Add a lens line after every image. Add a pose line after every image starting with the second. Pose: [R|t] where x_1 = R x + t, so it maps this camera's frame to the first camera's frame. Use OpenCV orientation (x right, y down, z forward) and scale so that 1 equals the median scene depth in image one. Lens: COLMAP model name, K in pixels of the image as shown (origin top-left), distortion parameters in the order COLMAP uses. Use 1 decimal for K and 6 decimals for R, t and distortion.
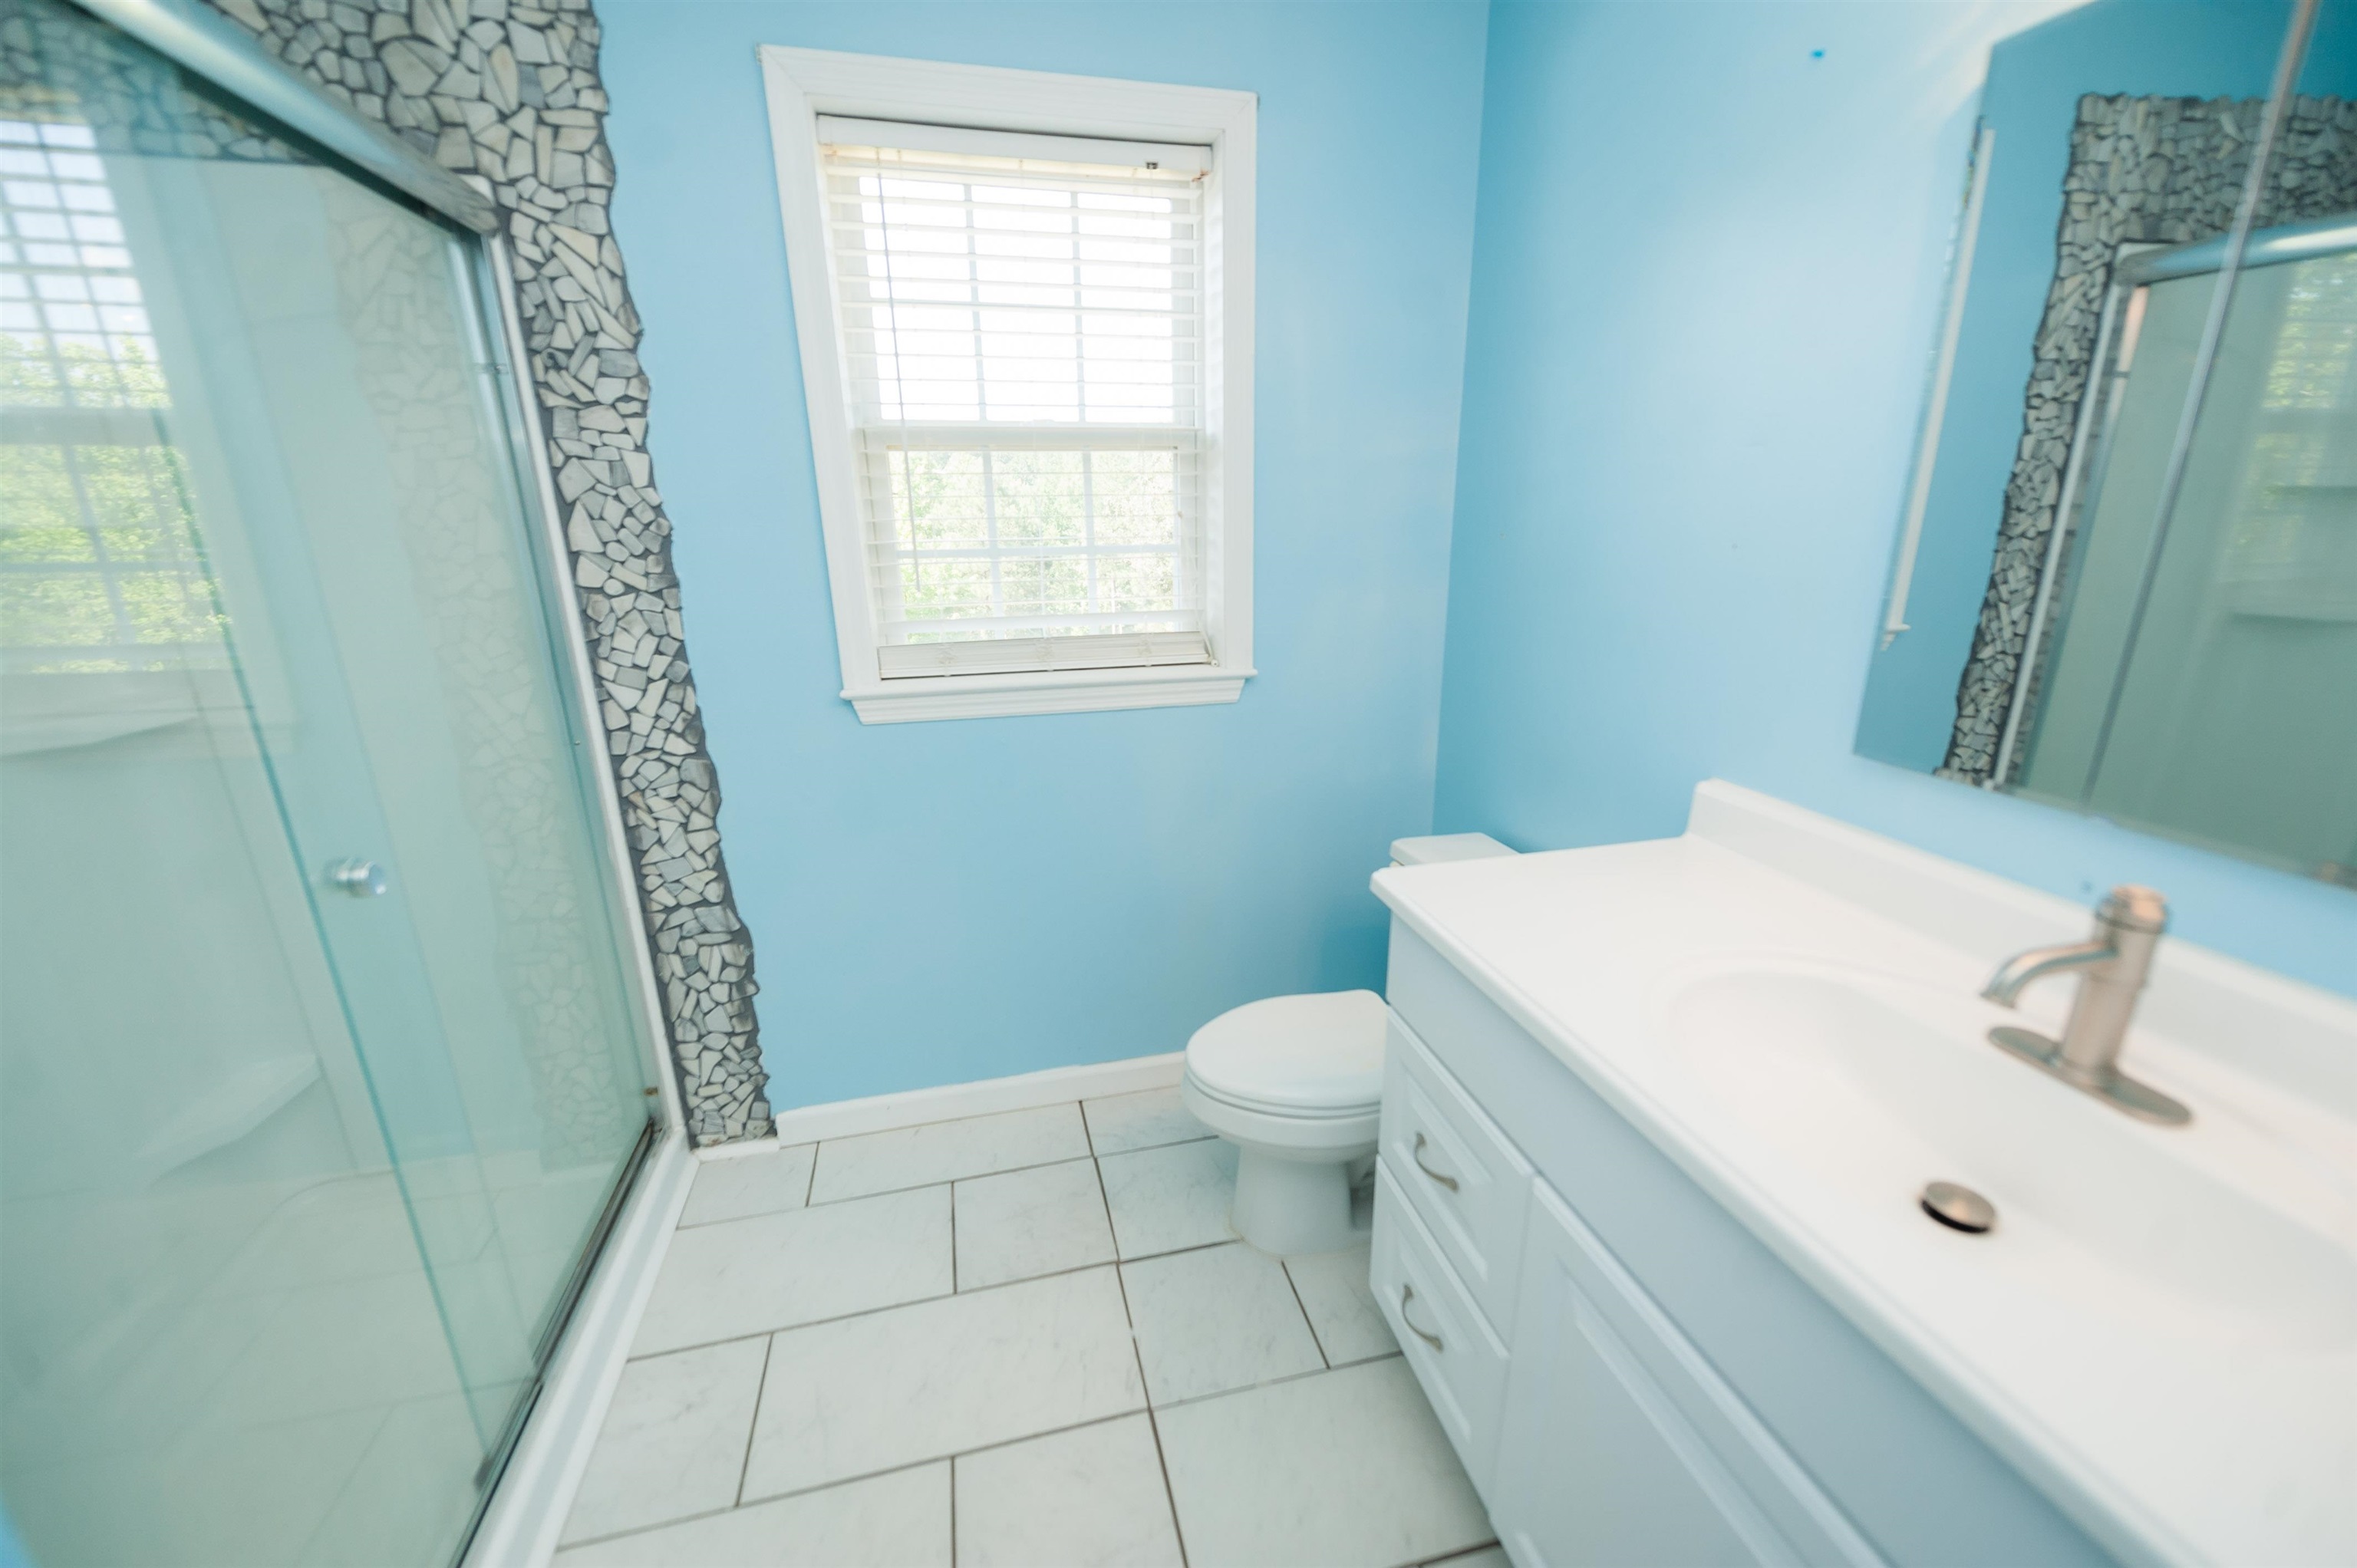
lens RADIAL K [[944.9, 0, 1187.0], [0, 944.9, 783.0], [0, 0, 1]] dist [0.008168, -0.001897]
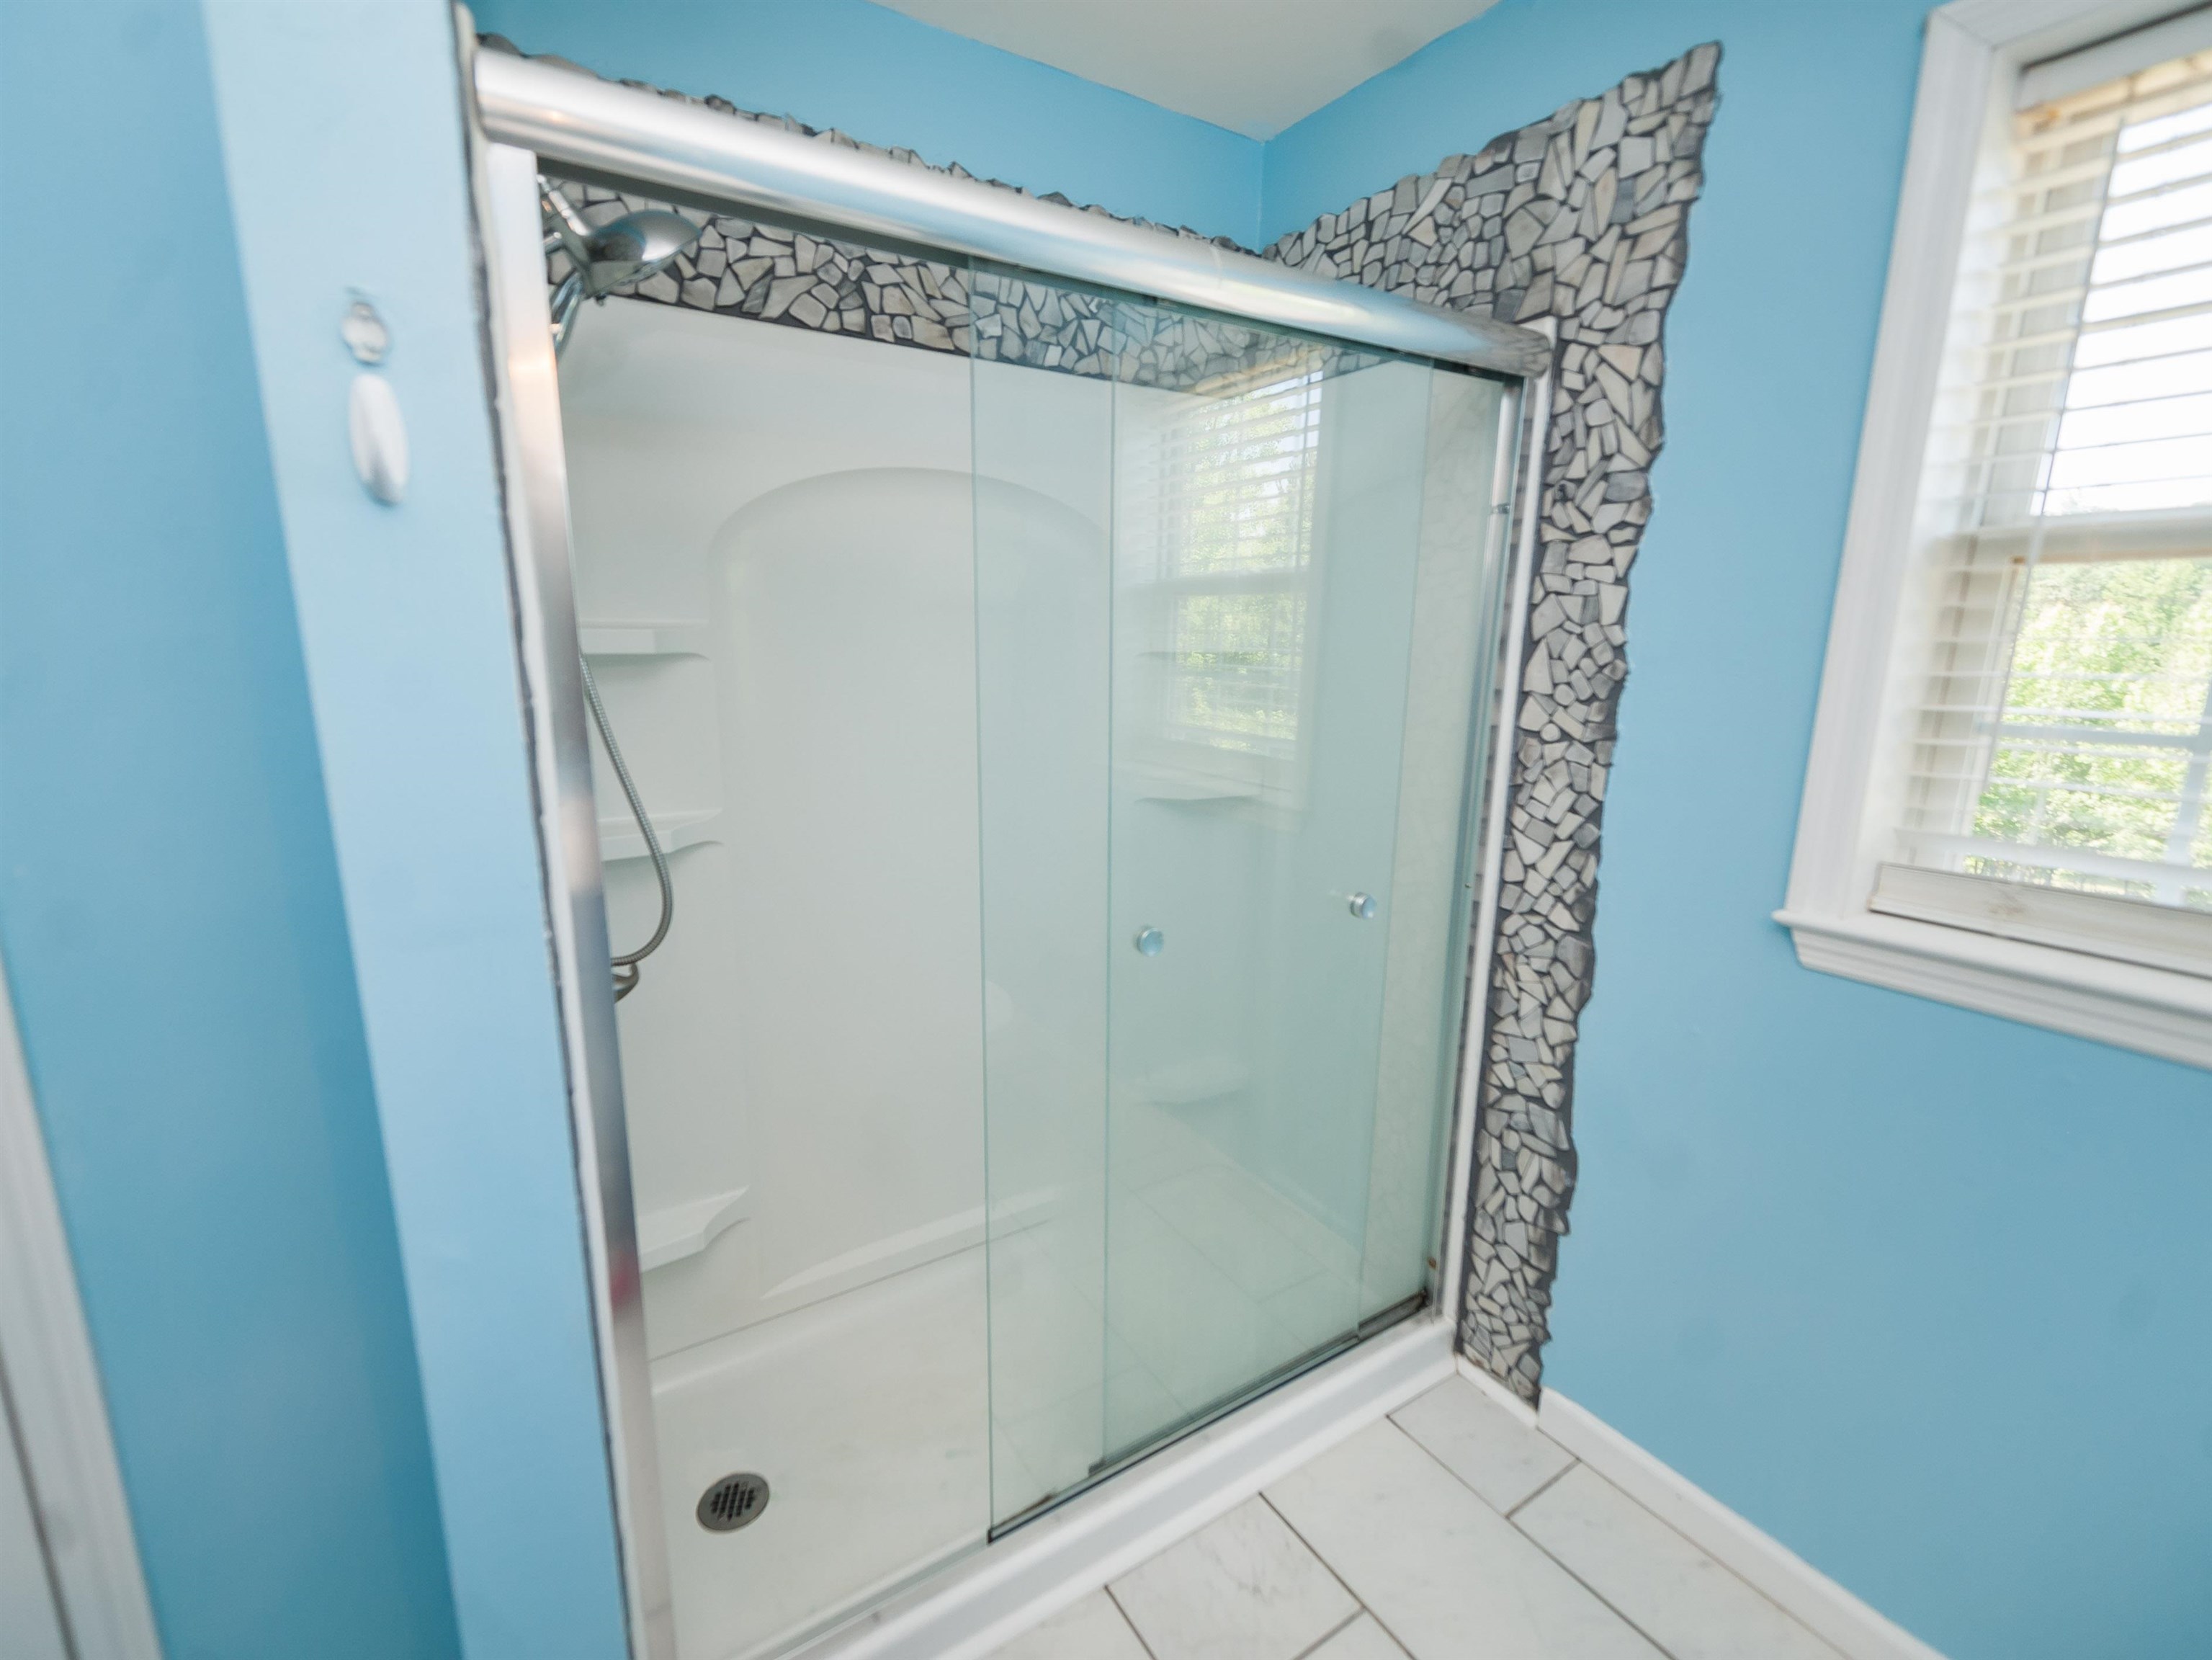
lens RADIAL K [[989.4, 0, 1104.1], [0, 989.4, 833.0], [0, 0, 1]] dist [0.012481, -0.001805]
pose [[0.318871, 0.204821, -0.925403, 0.150765], [-0.281430, 0.952797, 0.113910, -0.100377], [0.905052, 0.224113, 0.361462, 0.286148]]
